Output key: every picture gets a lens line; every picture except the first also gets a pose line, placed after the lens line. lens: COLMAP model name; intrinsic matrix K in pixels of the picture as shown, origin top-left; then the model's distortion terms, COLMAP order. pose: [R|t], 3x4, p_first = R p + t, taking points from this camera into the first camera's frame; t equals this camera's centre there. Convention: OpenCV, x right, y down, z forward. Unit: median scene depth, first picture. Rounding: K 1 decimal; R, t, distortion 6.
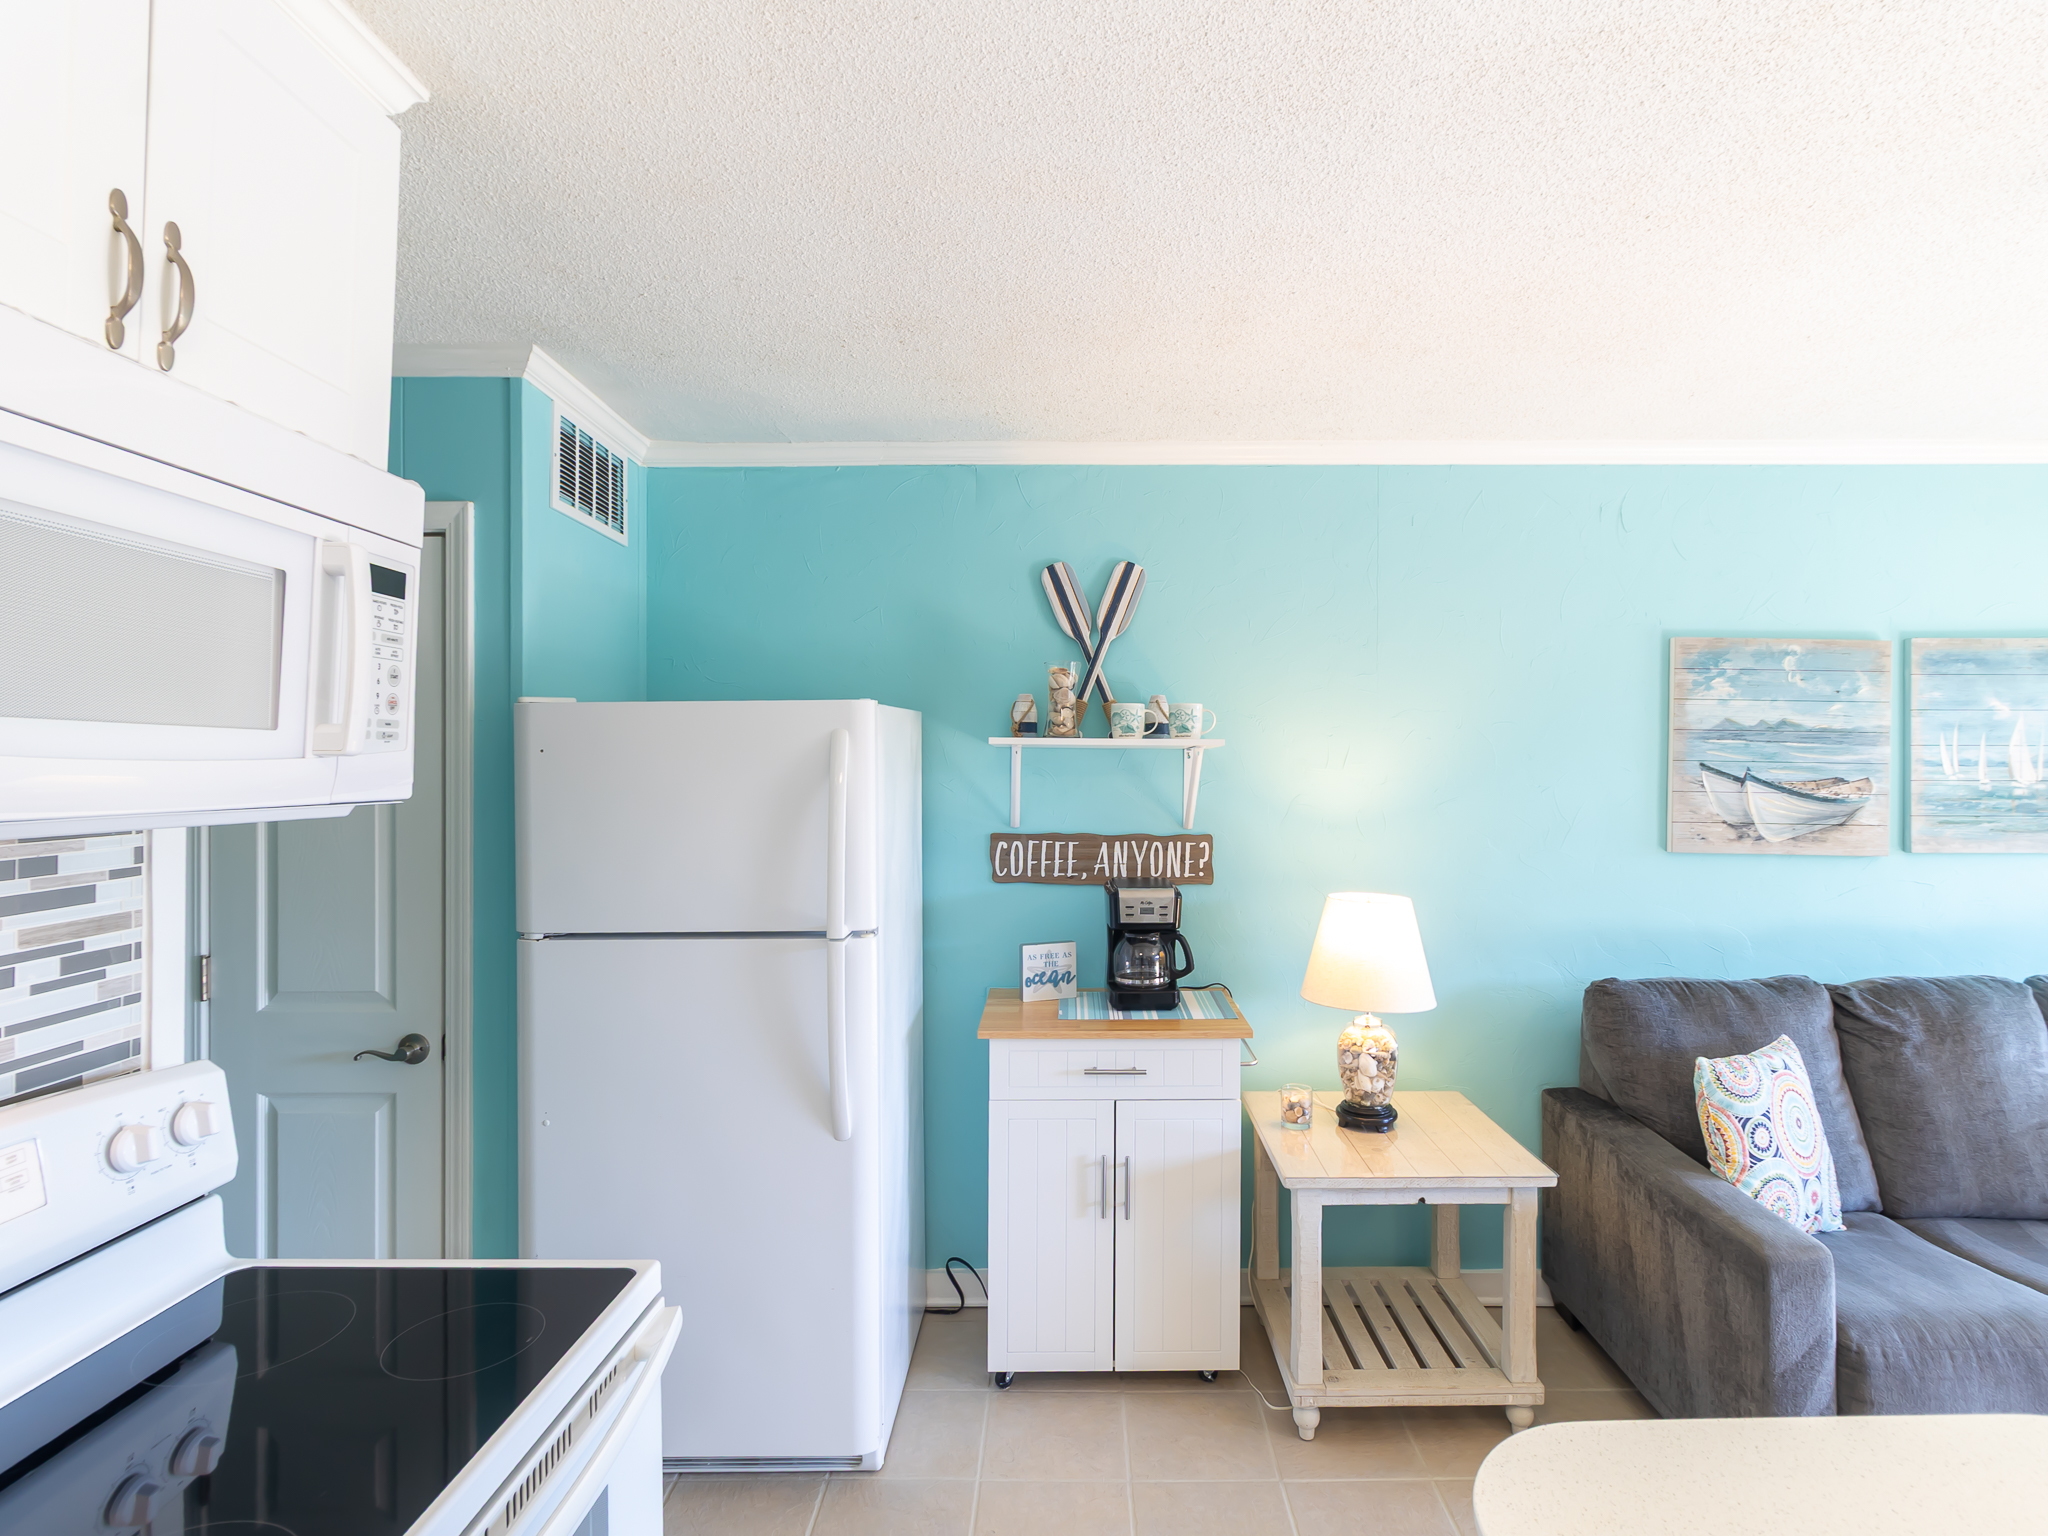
lens RADIAL K [[1083.8, 0, 1053.8], [0, 1083.8, 767.4], [0, 0, 1]] dist [0.002741, -0.000049]
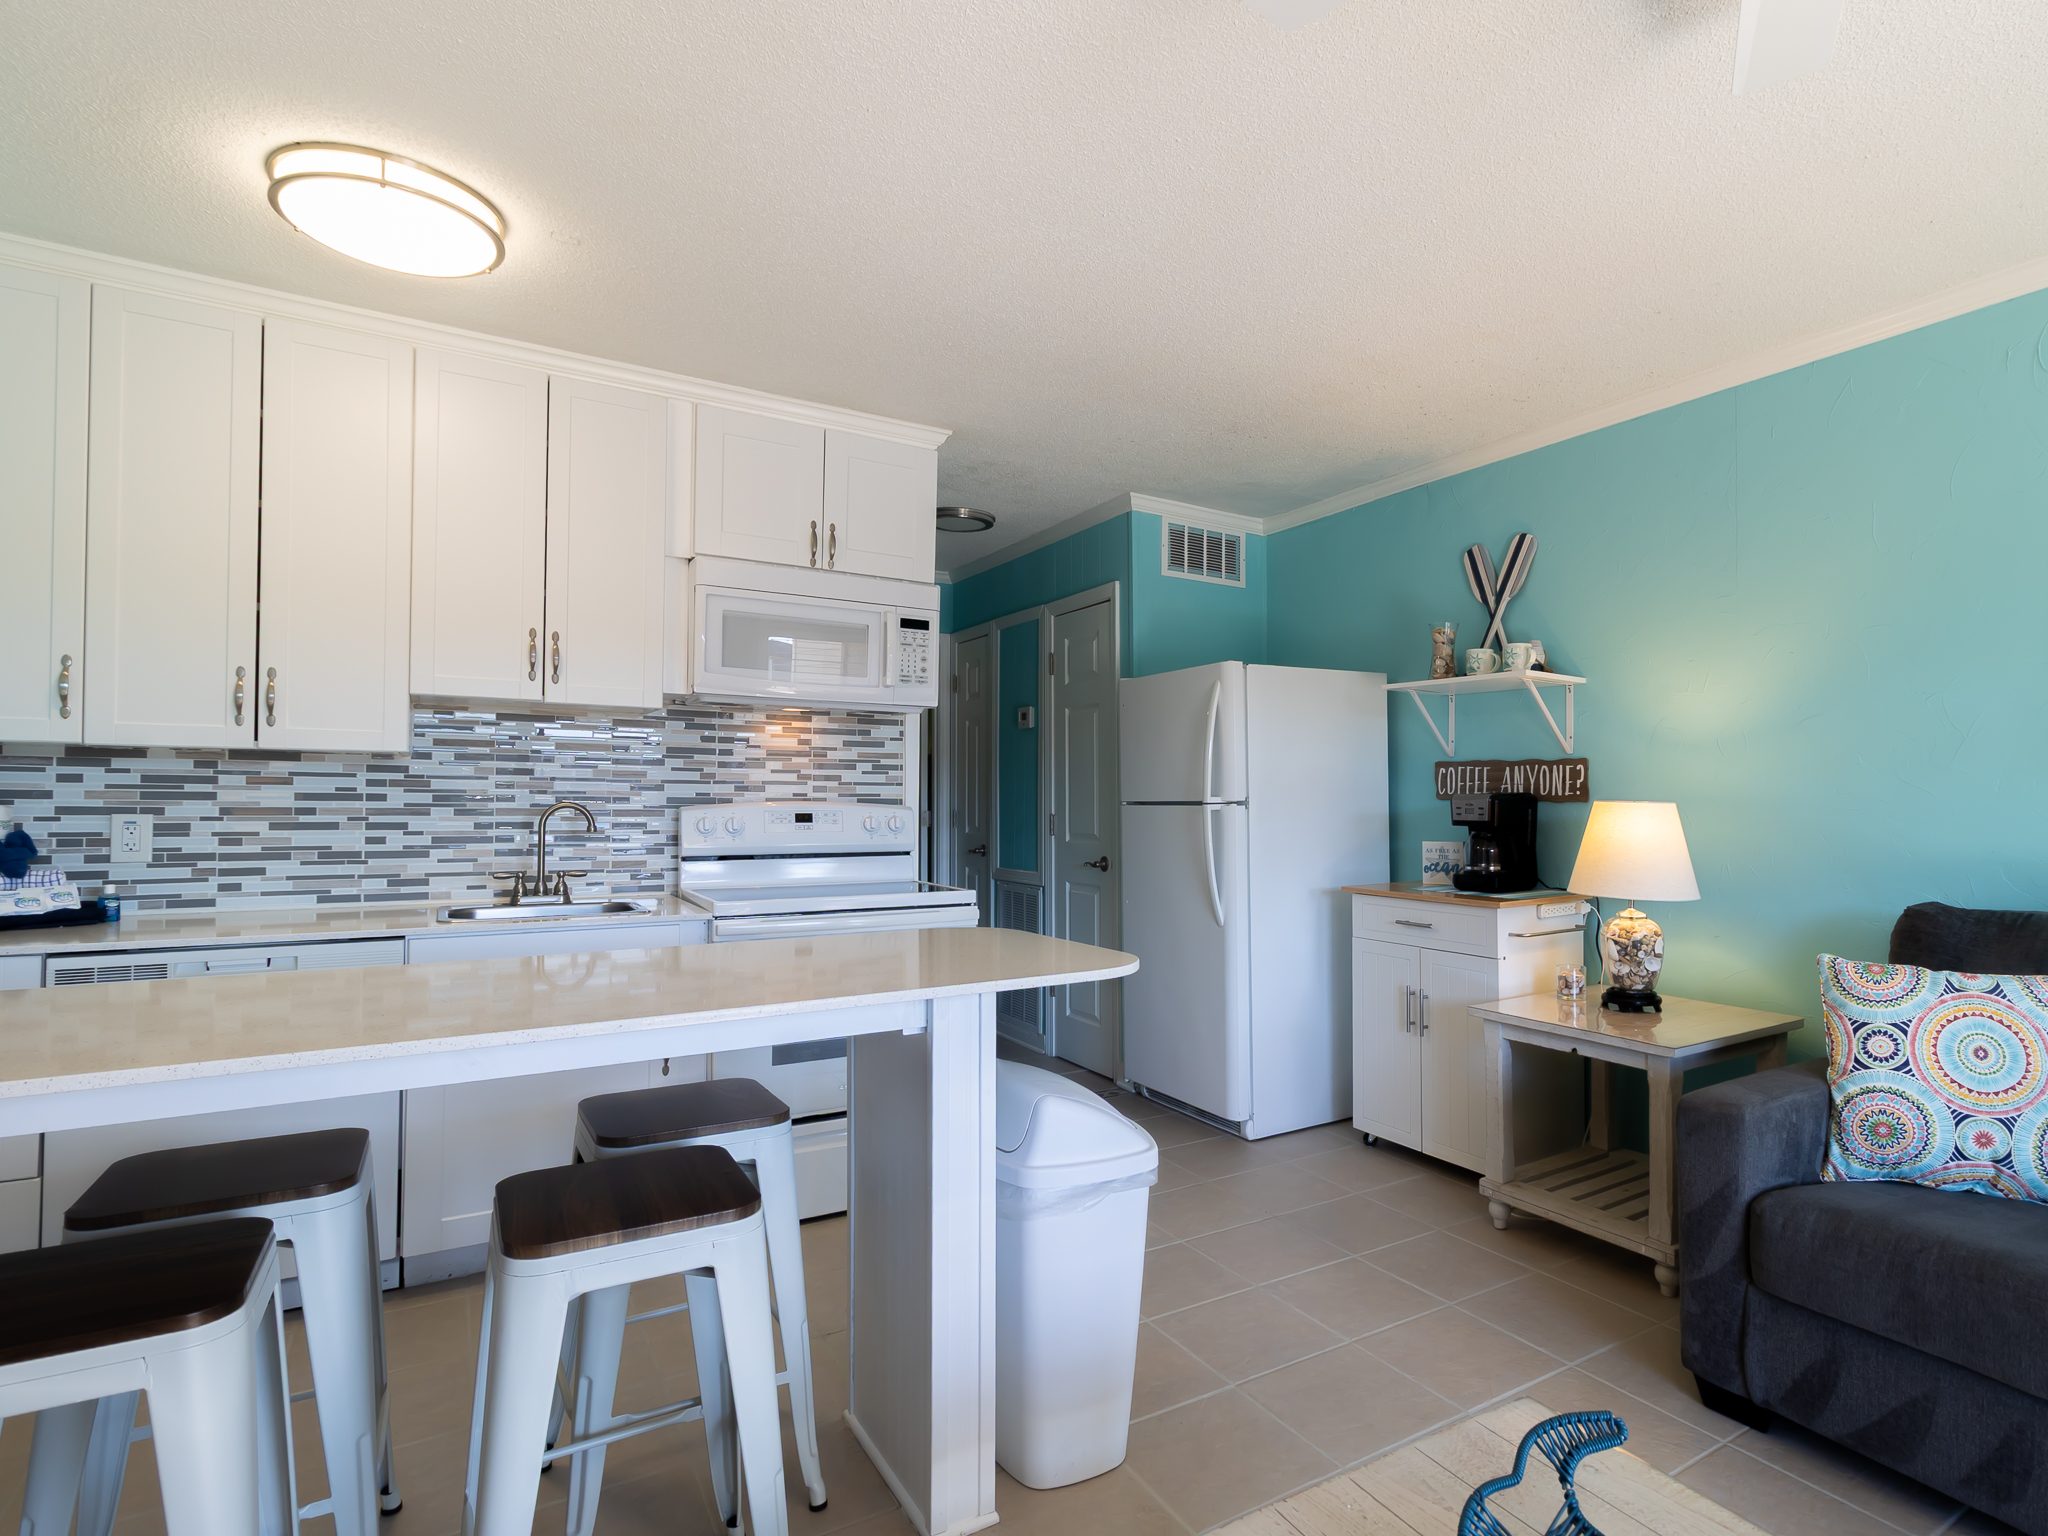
lens RADIAL K [[1083.8, 0, 1131.8], [0, 1083.8, 784.5], [0, 0, 1]] dist [0.002741, -0.000049]
pose [[0.552553, -0.004882, -0.833464, 0.827754], [-0.010965, 0.999854, -0.013126, 0.110374], [0.833406, 0.016392, 0.552418, -0.022600]]
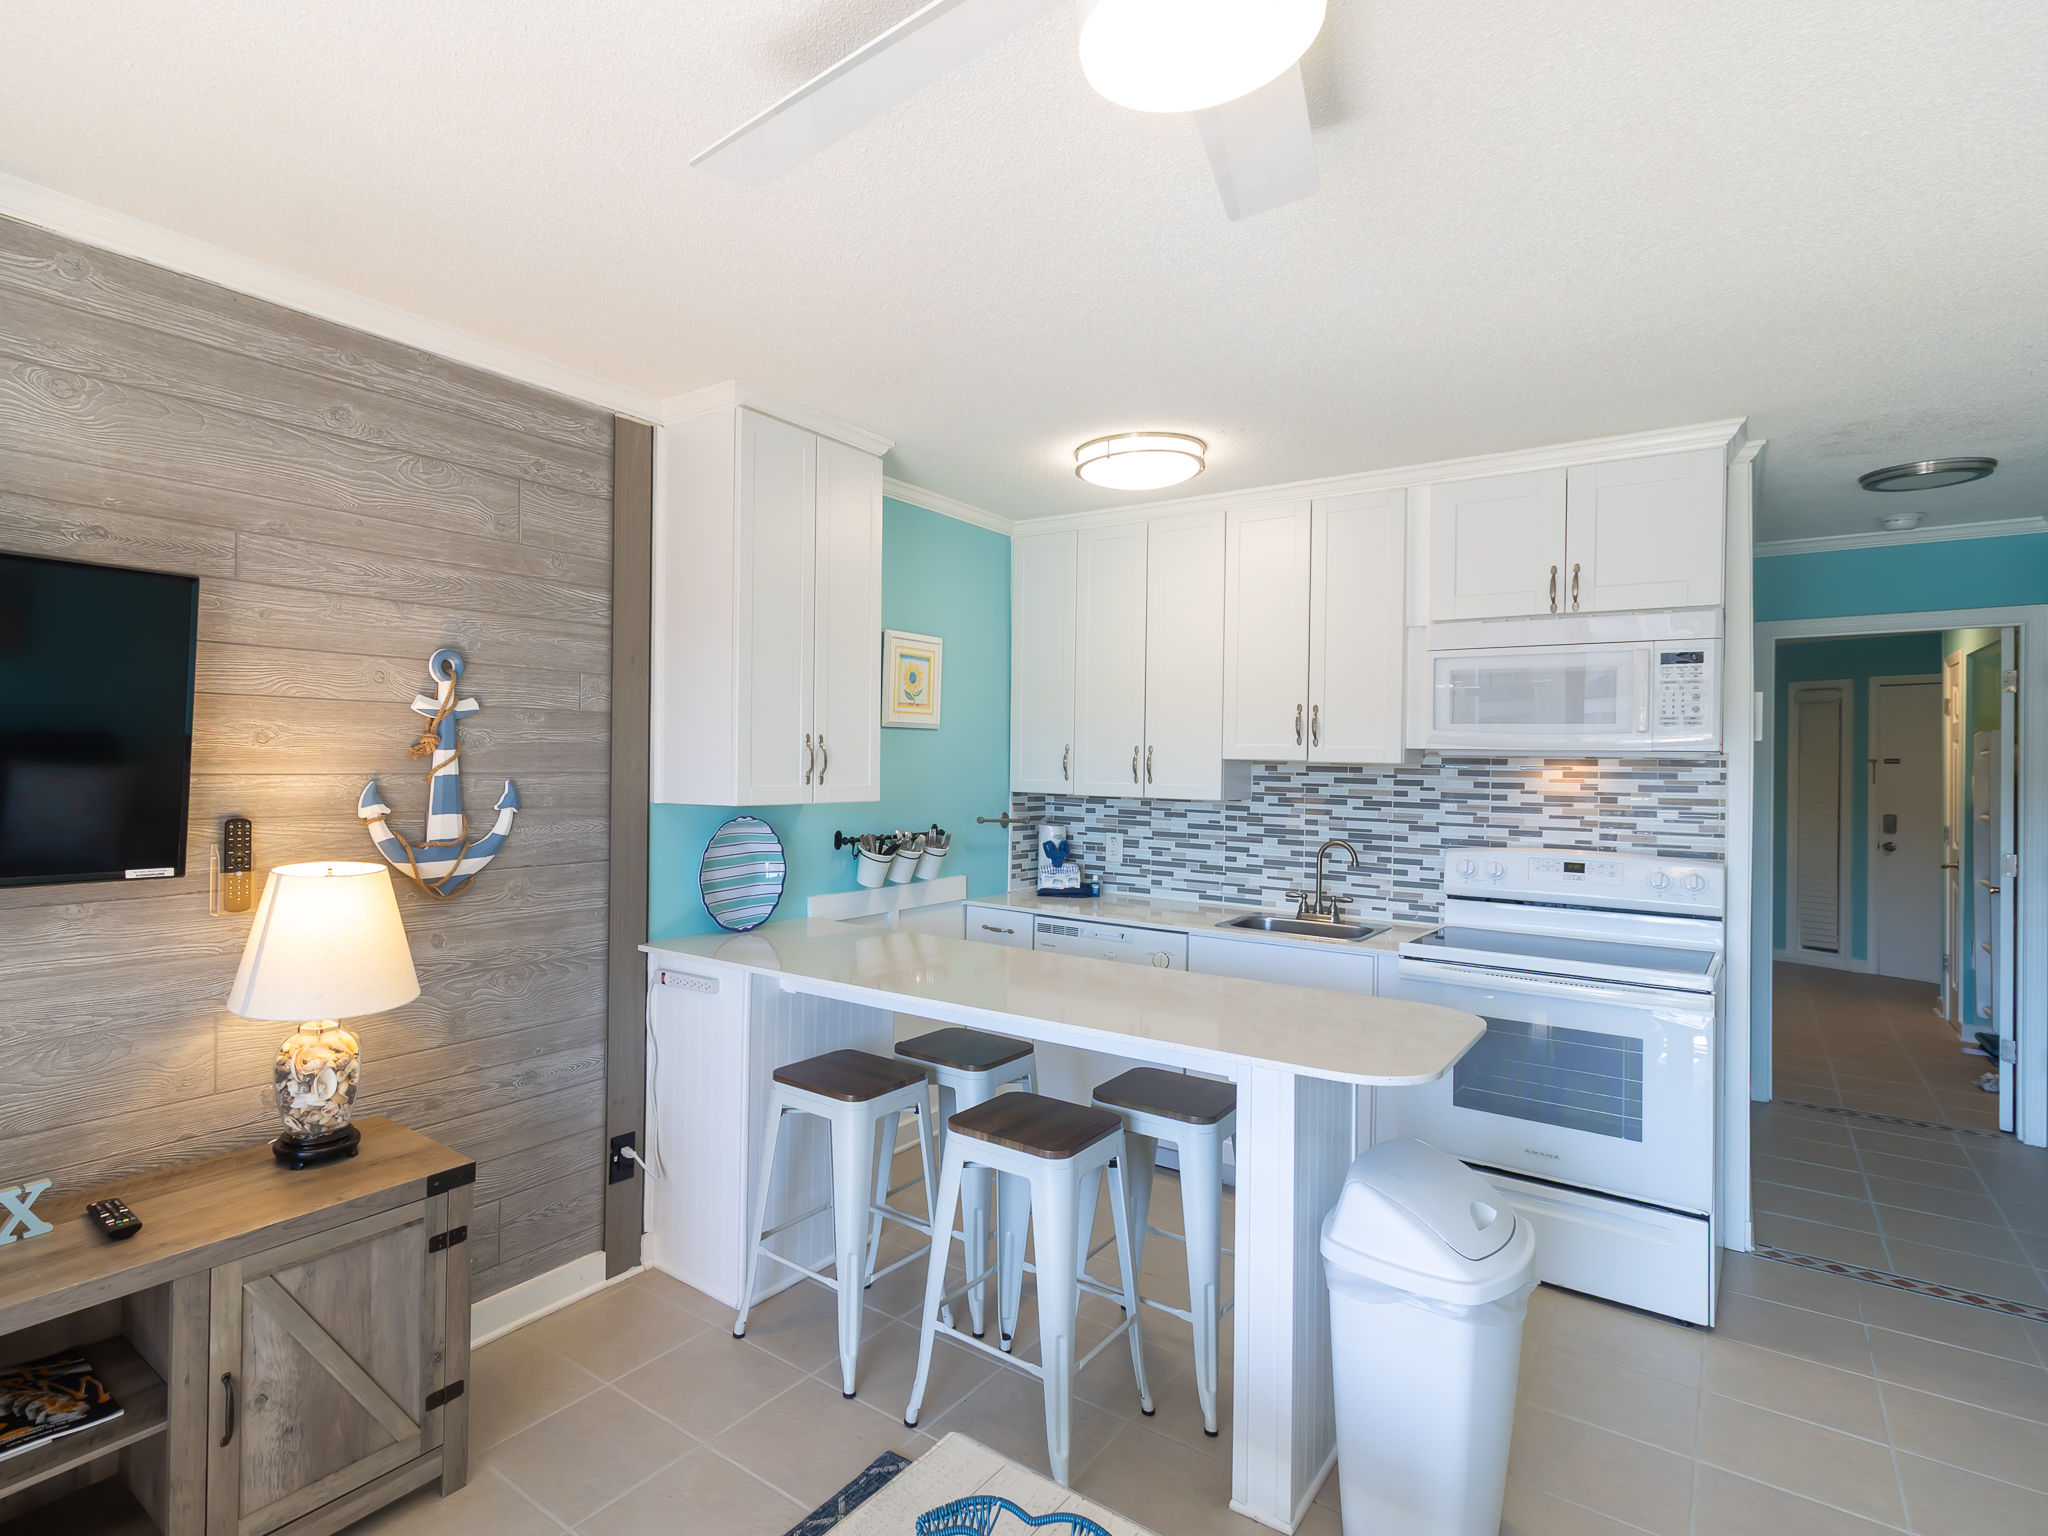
lens RADIAL K [[1083.8, 0, 917.9], [0, 1083.8, 757.1], [0, 0, 1]] dist [0.002741, -0.000049]
pose [[-0.609483, -0.007990, -0.792759, 0.965567], [-0.016988, 0.999851, 0.002983, 0.027229], [0.792617, 0.015285, -0.609528, 0.482134]]
